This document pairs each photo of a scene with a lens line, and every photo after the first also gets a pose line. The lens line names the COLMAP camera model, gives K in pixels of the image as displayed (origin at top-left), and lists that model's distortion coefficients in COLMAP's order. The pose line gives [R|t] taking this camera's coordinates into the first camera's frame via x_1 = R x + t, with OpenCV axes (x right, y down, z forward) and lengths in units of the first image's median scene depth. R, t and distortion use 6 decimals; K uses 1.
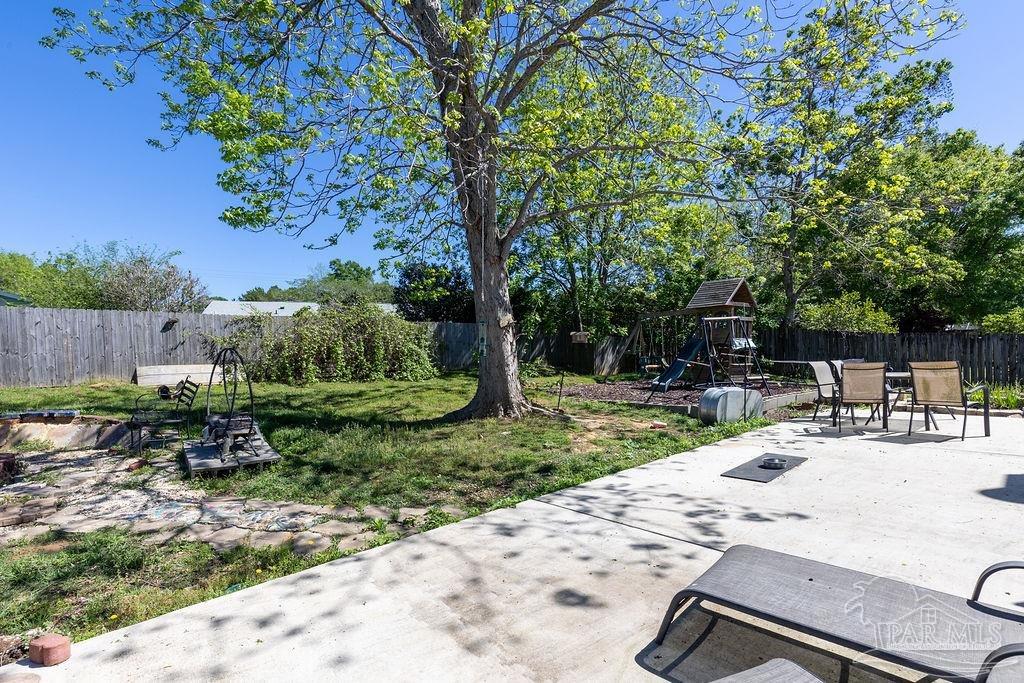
lens RADIAL K [[457.3, 0, 509.5], [0, 457.3, 383.8], [0, 0, 1]] dist [0.001952, 0.000364]
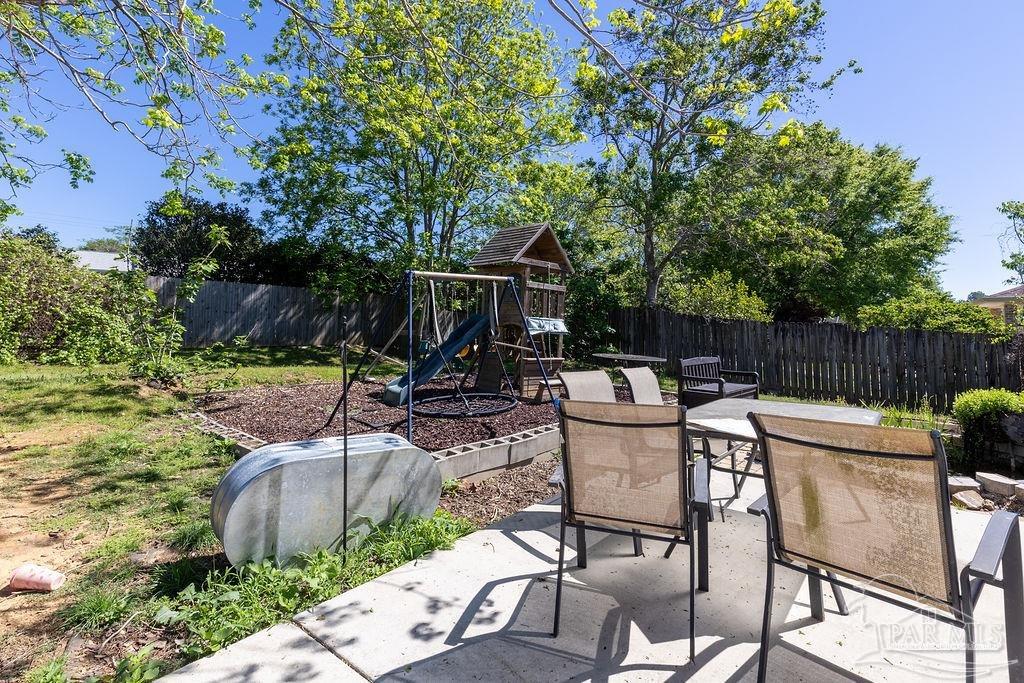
lens RADIAL K [[466.4, 0, 502.7], [0, 466.4, 333.1], [0, 0, 1]] dist [0.010665, 0.000175]
pose [[0.984867, 0.038387, 0.169006, 0.278815], [-0.028233, 0.997672, -0.062081, -0.030235], [-0.170996, 0.056370, 0.983658, 0.310031]]
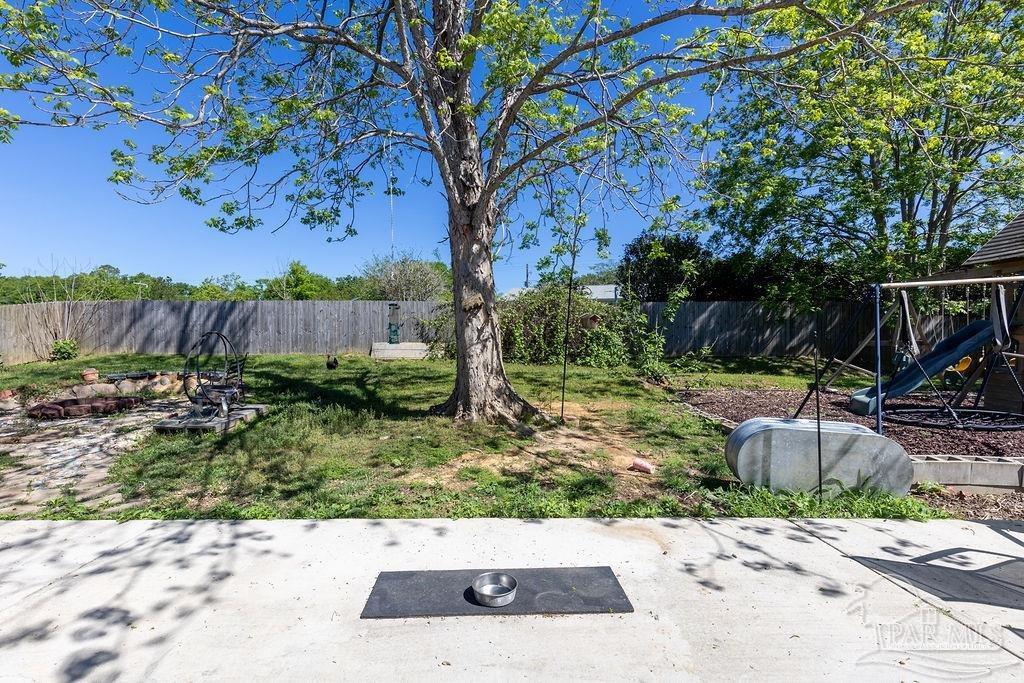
lens RADIAL K [[466.4, 0, 502.7], [0, 466.4, 333.1], [0, 0, 1]] dist [0.010665, 0.000175]
pose [[0.758885, 0.017045, -0.651002, 0.285644], [-0.061902, 0.997019, -0.046056, -0.022684], [0.648276, 0.075249, 0.757678, 0.195437]]
